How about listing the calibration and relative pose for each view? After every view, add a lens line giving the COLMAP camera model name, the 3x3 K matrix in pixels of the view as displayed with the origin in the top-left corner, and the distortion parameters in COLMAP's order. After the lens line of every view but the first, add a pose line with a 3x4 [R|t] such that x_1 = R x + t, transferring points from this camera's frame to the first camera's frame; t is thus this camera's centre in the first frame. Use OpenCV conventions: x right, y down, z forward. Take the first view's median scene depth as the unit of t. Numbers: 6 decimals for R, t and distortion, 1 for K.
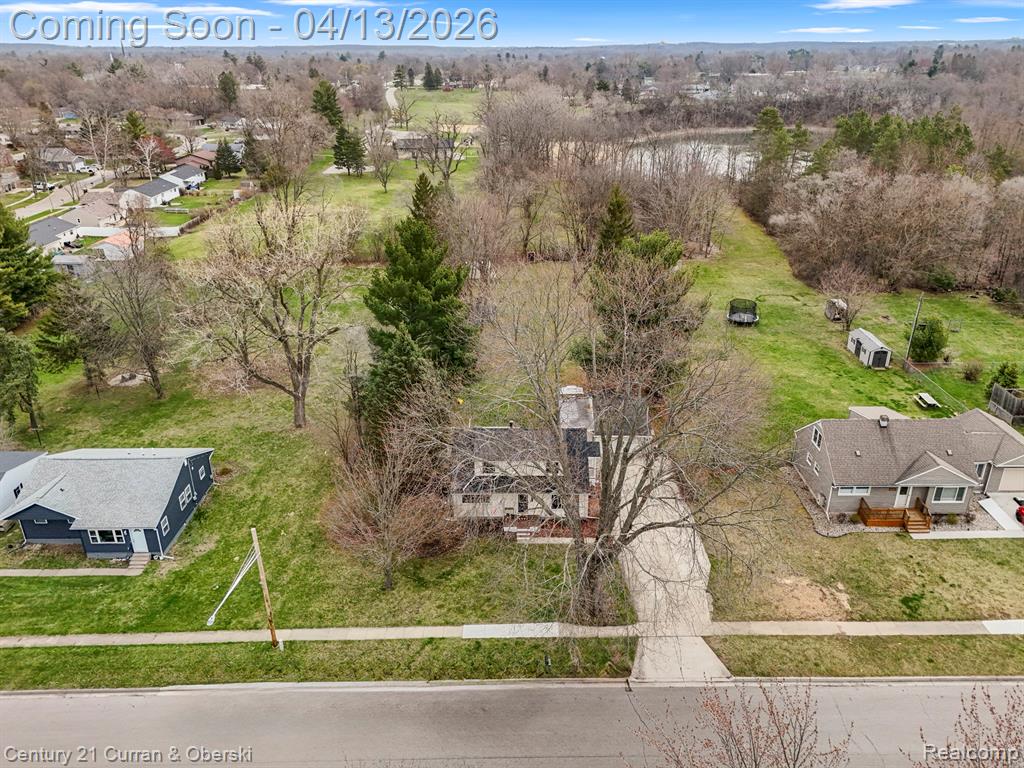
lens RADIAL K [[748.0, 0, 512.0], [0, 748.0, 384.0], [0, 0, 1]] dist [0.070422, -0.056541]
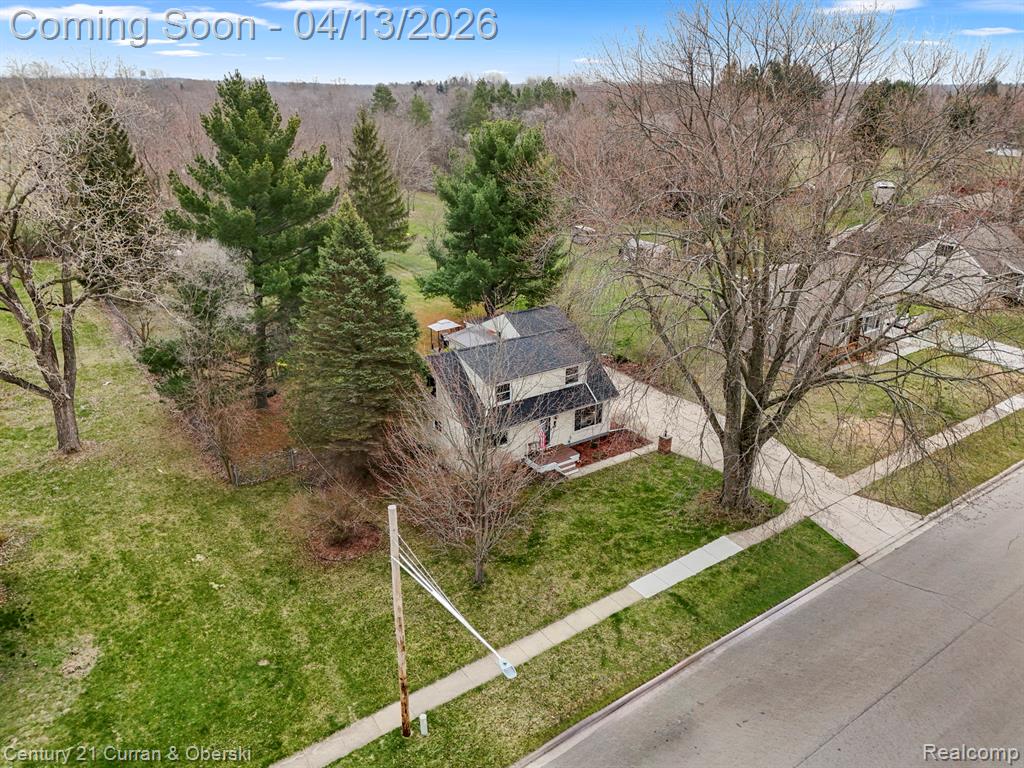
lens RADIAL K [[748.0, 0, 512.0], [0, 748.0, 384.0], [0, 0, 1]] dist [0.070422, -0.056541]
pose [[0.814972, -0.203017, 0.542775, -0.410321], [0.226986, 0.973618, 0.023349, 0.090468], [-0.533196, 0.104174, 0.839554, 0.402277]]
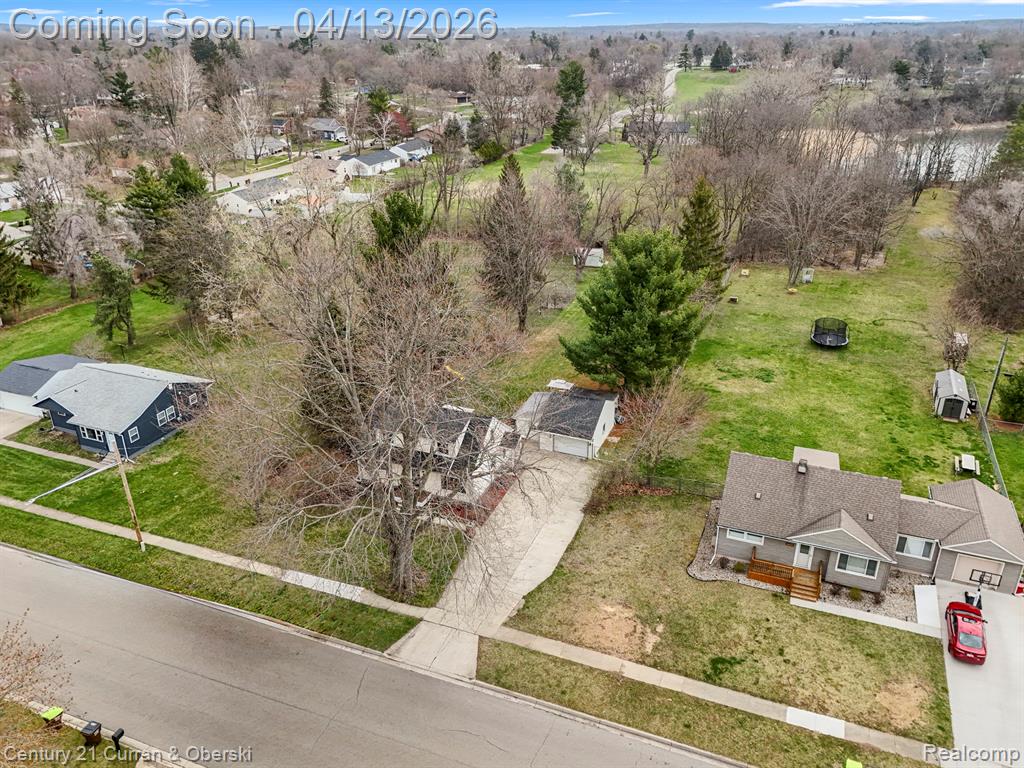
lens RADIAL K [[769.2, 0, 511.6], [0, 769.2, 387.7], [0, 0, 1]] dist [0.067176, -0.049129]
pose [[0.926936, 0.158571, -0.340067, 0.483321], [-0.152931, 0.987279, 0.043511, -0.028001], [0.342640, 0.011674, 0.939394, 0.056452]]
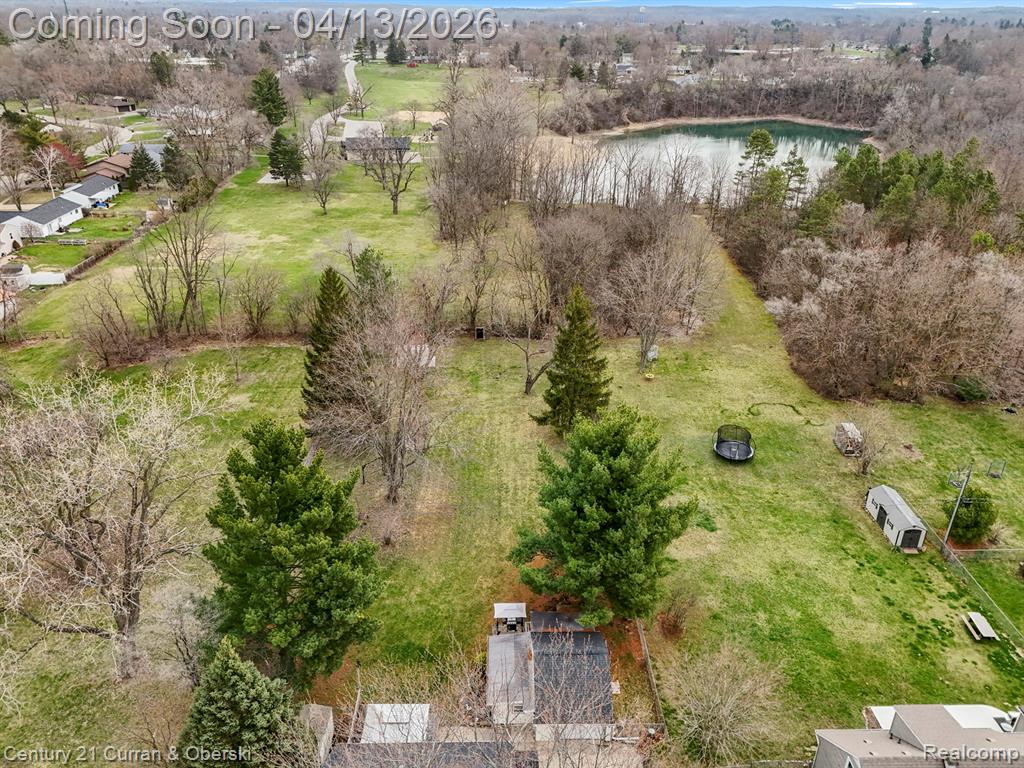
lens RADIAL K [[760.5, 0, 512.0], [0, 760.5, 384.0], [0, 0, 1]] dist [0.072809, -0.060459]
pose [[0.999480, 0.001430, 0.032202, 0.077042], [-0.002642, 0.999289, 0.037619, -0.325031], [-0.032125, -0.037684, 0.998773, 0.340010]]
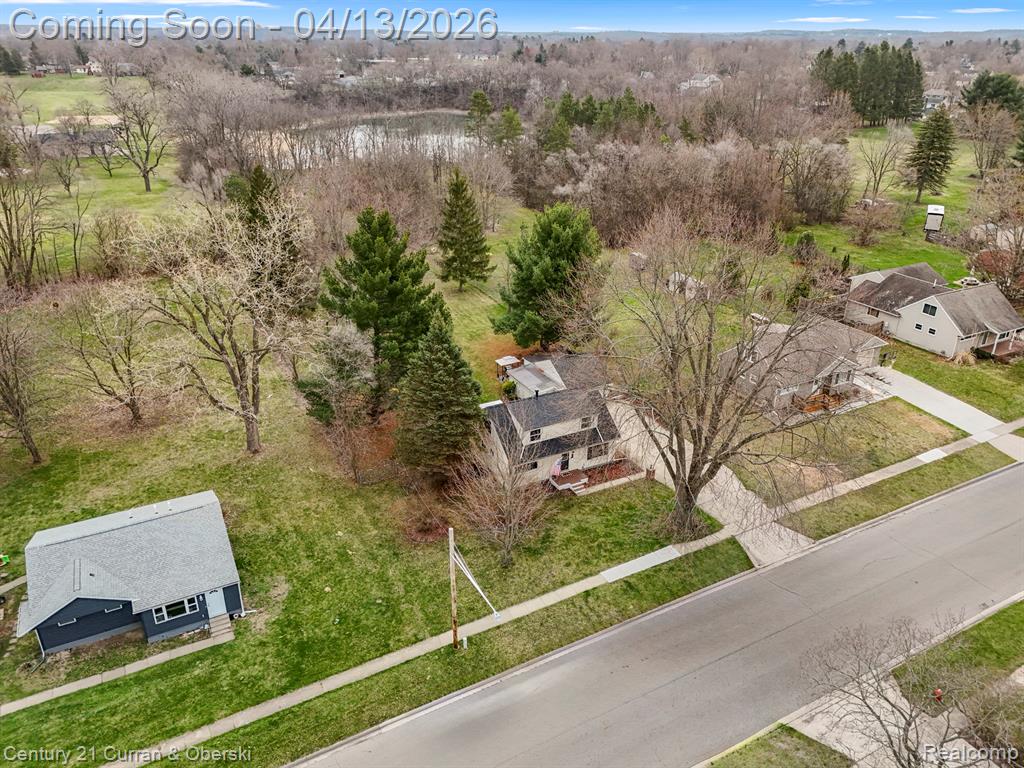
lens RADIAL K [[749.9, 0, 511.9], [0, 749.9, 376.1], [0, 0, 1]] dist [0.072699, -0.057535]
pose [[0.881748, -0.185235, 0.433830, -0.505772], [0.182377, 0.982026, 0.048625, -0.026668], [-0.435039, 0.036246, 0.899682, 0.064125]]
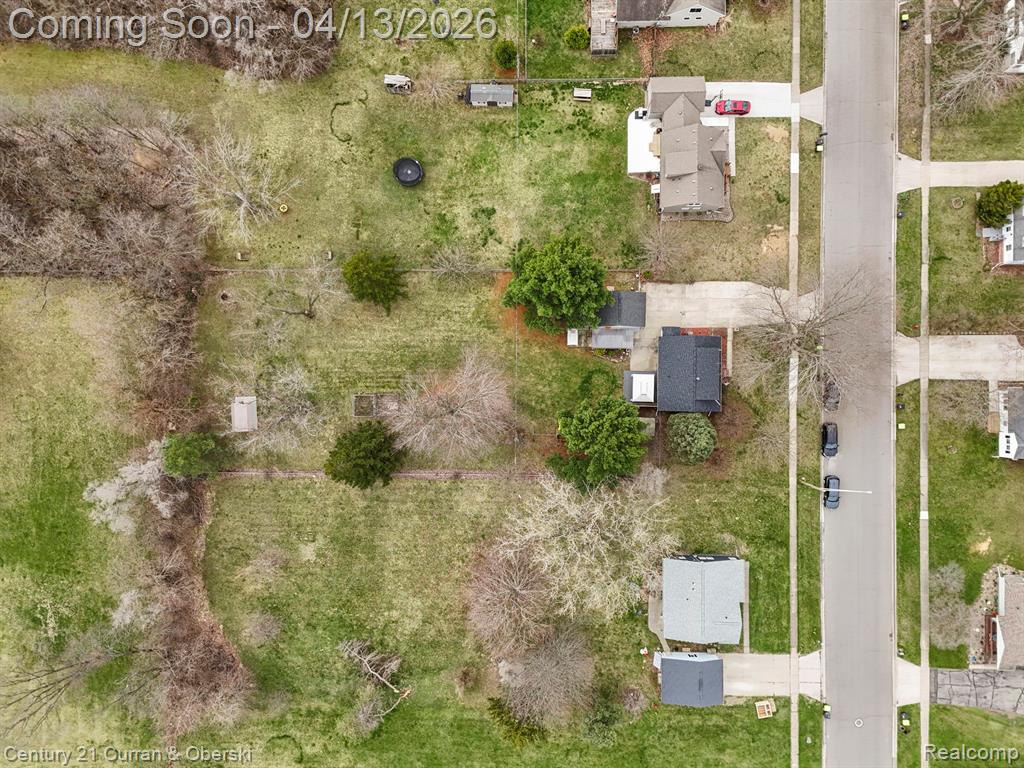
lens RADIAL K [[748.0, 0, 512.0], [0, 748.0, 384.0], [0, 0, 1]] dist [0.070422, -0.056541]
pose [[-0.001572, -0.999910, 0.013319, -0.036879], [0.429273, 0.011355, 0.903103, -1.765715], [-0.903173, 0.007137, 0.429217, 0.666828]]
